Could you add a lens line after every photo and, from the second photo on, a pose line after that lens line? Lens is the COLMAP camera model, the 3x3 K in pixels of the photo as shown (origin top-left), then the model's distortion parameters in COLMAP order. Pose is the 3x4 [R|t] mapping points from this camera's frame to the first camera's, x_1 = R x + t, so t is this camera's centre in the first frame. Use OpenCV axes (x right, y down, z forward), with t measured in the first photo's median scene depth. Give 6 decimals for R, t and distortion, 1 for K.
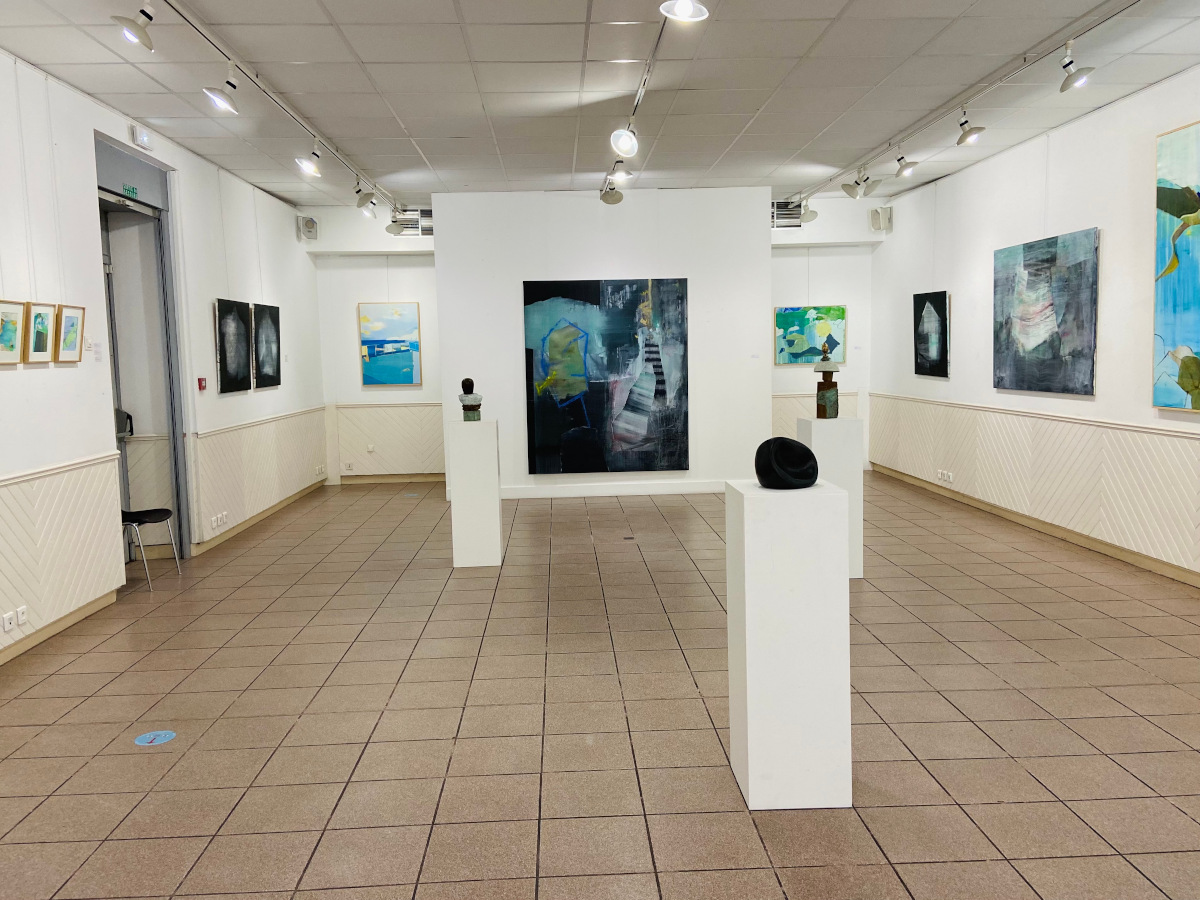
lens RADIAL K [[926.7, 0, 600.3], [0, 926.7, 447.6], [0, 0, 1]] dist [-0.006348, -0.005072]
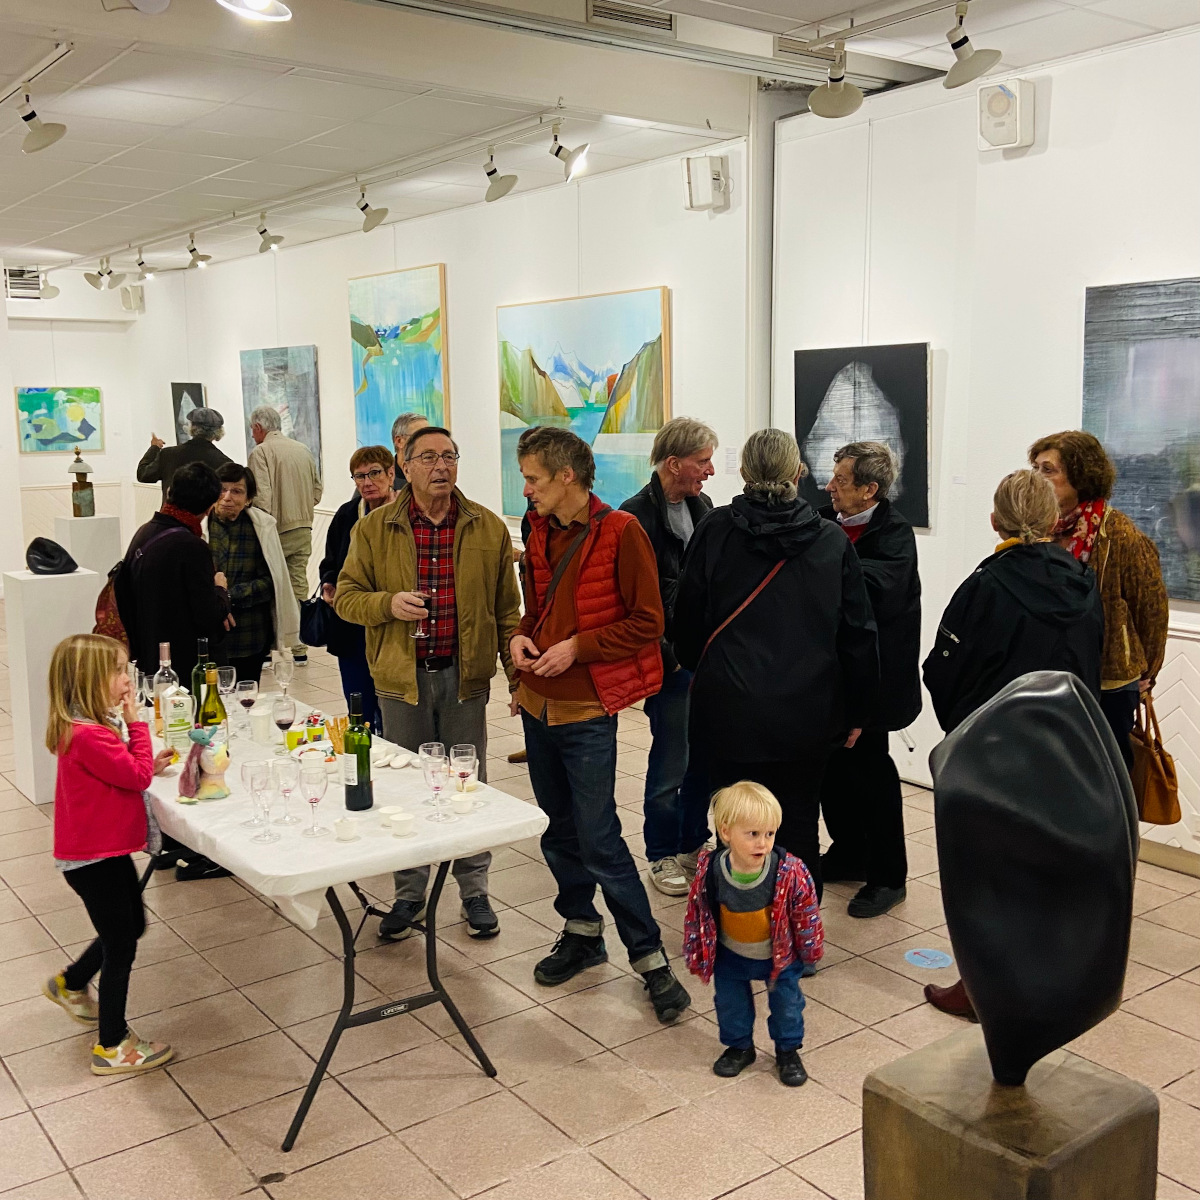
lens RADIAL K [[1343.8, 0, 600.7], [0, 1343.8, 598.2], [0, 0, 1]] dist [0.048227, 0.000000]
pose [[0.826661, -0.069817, 0.558352, -0.113630], [0.046437, 0.997353, 0.055959, 0.002570], [-0.560781, -0.020331, 0.827715, -0.505221]]
